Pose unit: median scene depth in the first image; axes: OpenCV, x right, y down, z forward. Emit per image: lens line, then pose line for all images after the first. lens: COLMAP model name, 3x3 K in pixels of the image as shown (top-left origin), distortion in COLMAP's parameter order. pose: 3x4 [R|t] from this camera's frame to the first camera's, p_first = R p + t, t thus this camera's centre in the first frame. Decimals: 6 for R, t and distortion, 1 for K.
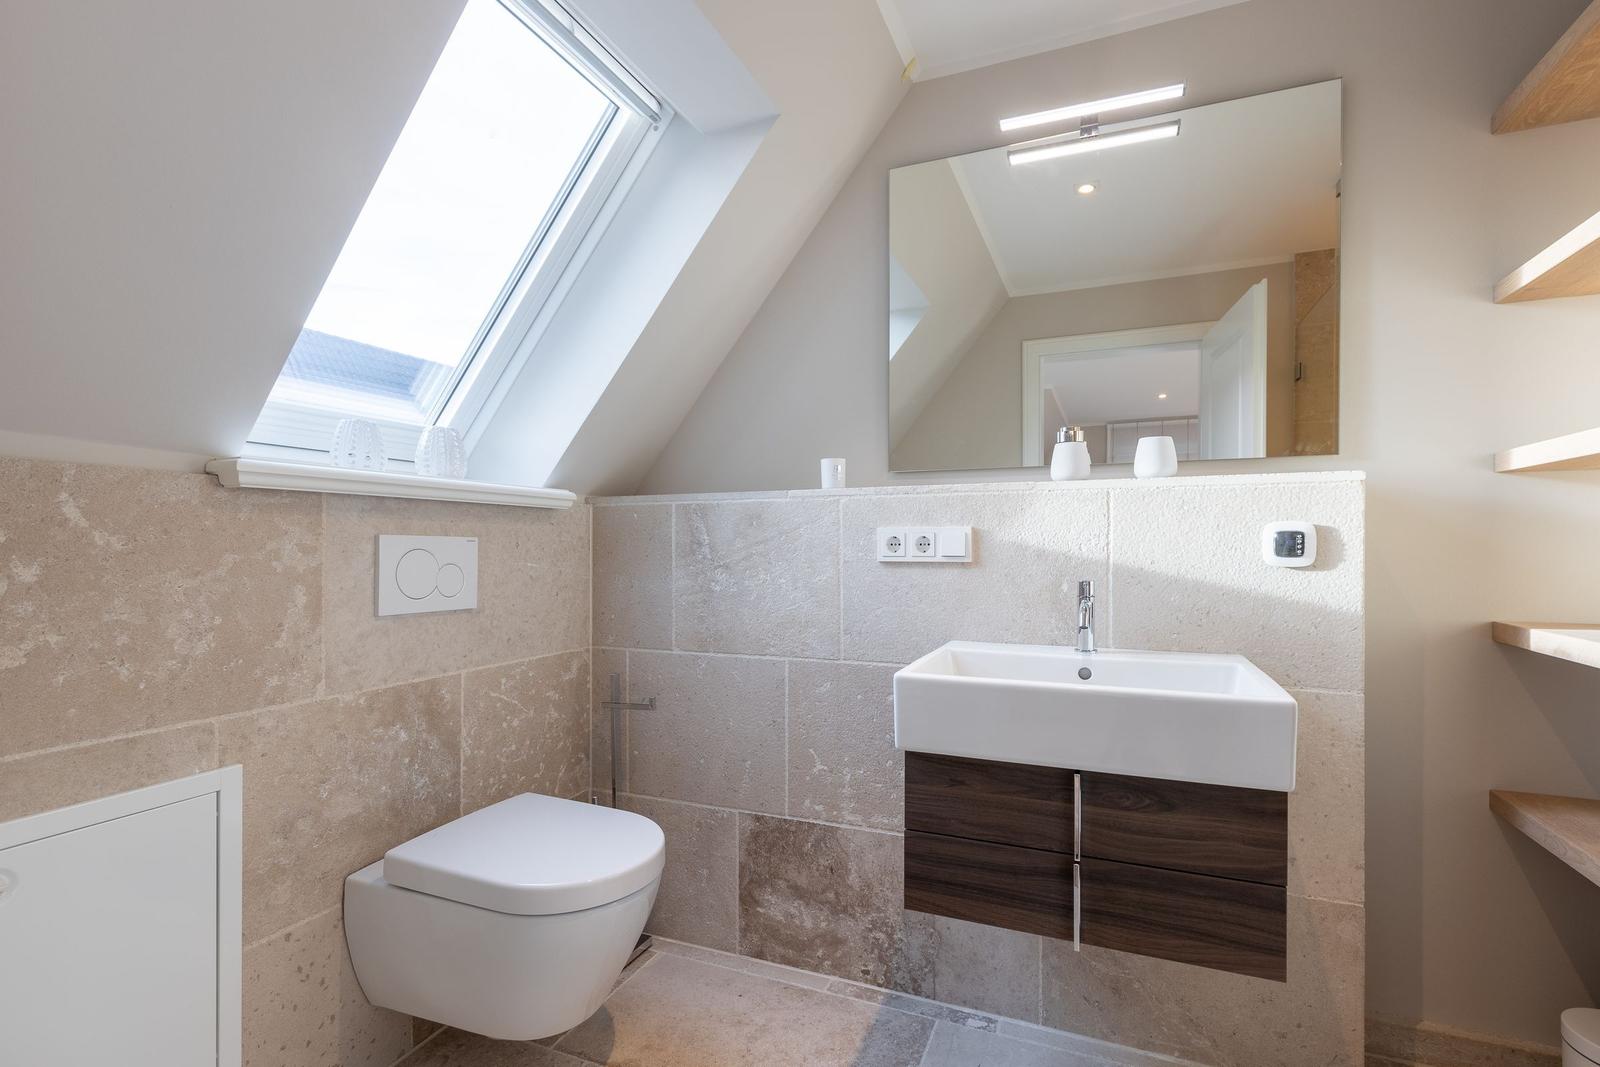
lens RADIAL K [[720.3, 0, 806.8], [0, 720.3, 547.1], [0, 0, 1]] dist [0.000704, 0.000278]
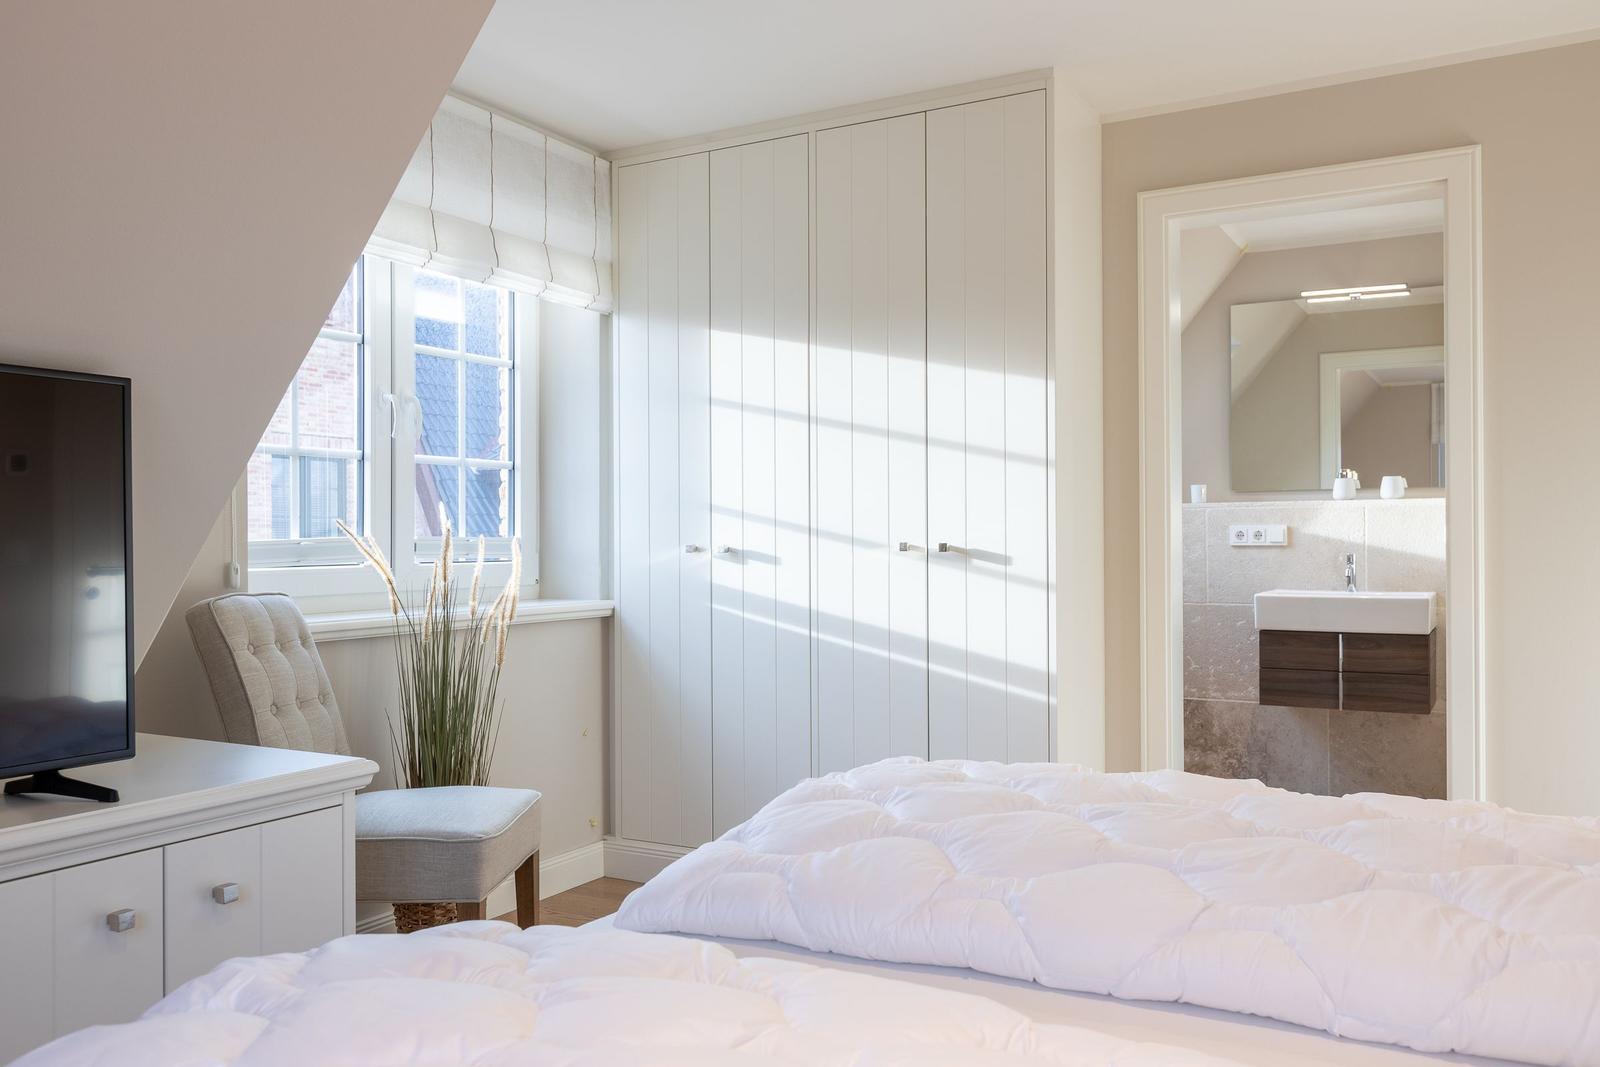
lens RADIAL K [[1200.7, 0, 800.0], [0, 1200.7, 533.5], [0, 0, 1]] dist [-0.001912, 0.000323]
pose [[0.991892, -0.008097, -0.126827, -0.617754], [0.008049, 0.999967, -0.000892, -0.016119], [0.126830, -0.000136, 0.991924, -2.199681]]
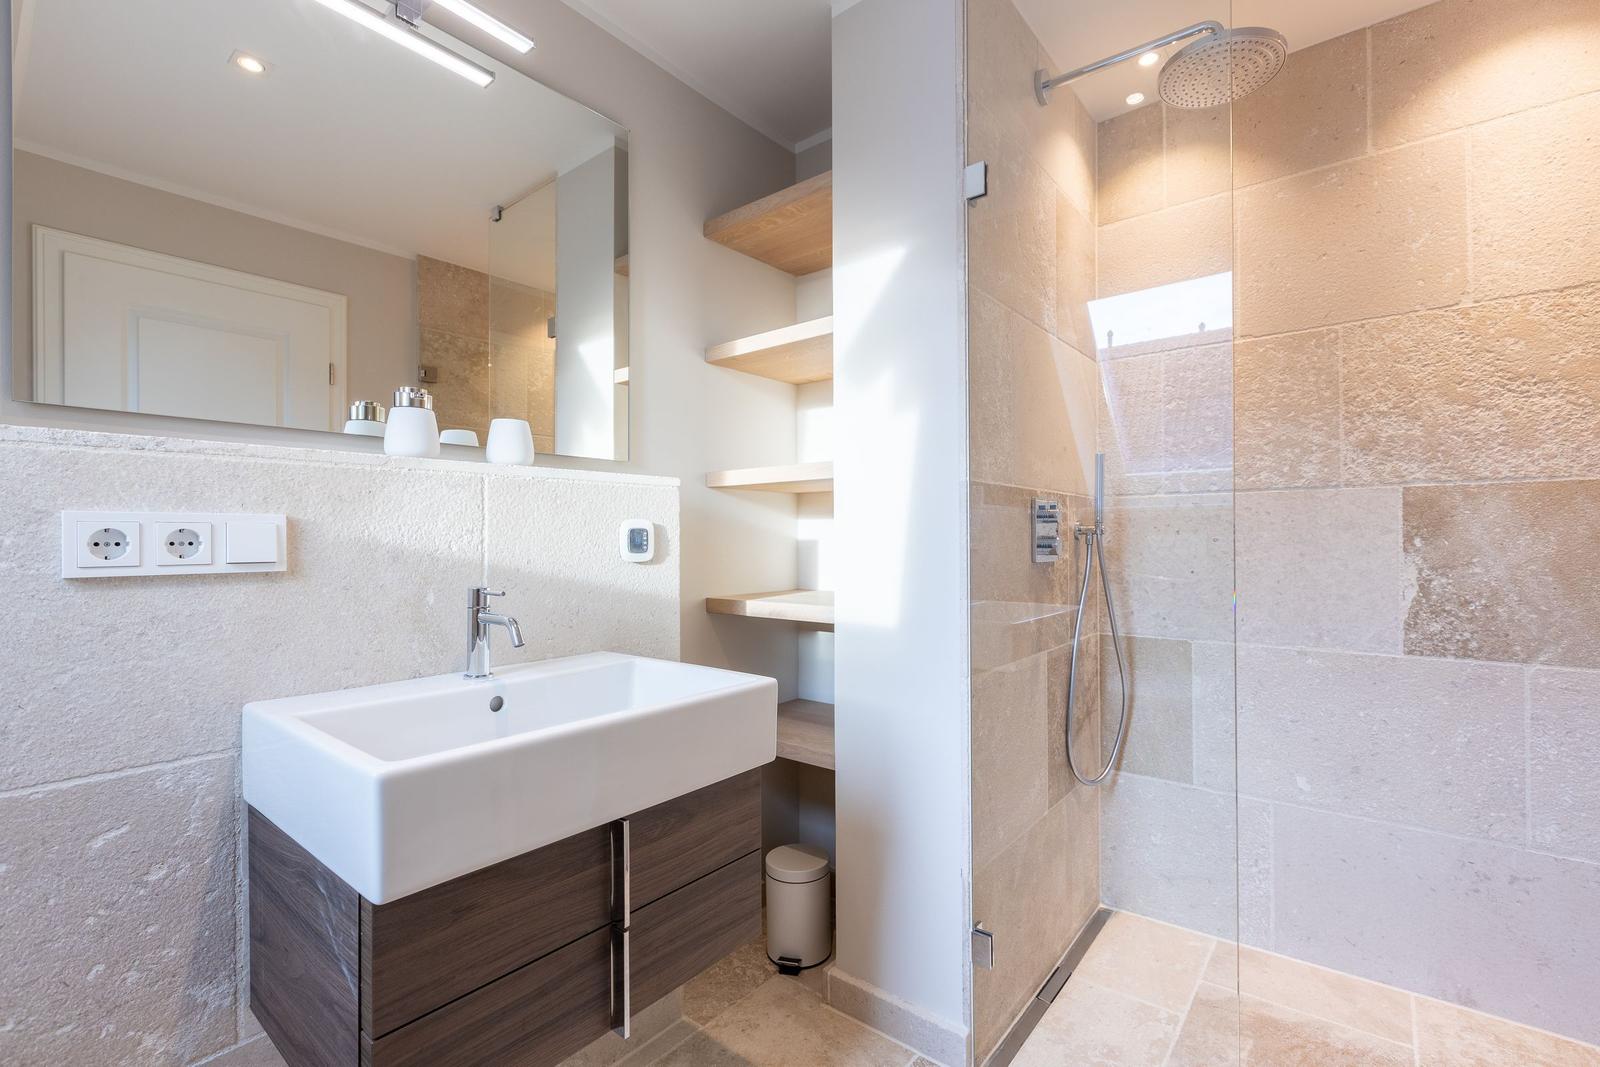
lens RADIAL K [[709.6, 0, 806.5], [0, 709.6, 538.7], [0, 0, 1]] dist [-0.000911, 0.000132]
pose [[0.289659, -0.000427, 0.957130, -0.240765], [0.007940, 0.999967, -0.001957, -0.002672], [-0.957097, 0.008166, 0.289652, 0.401330]]
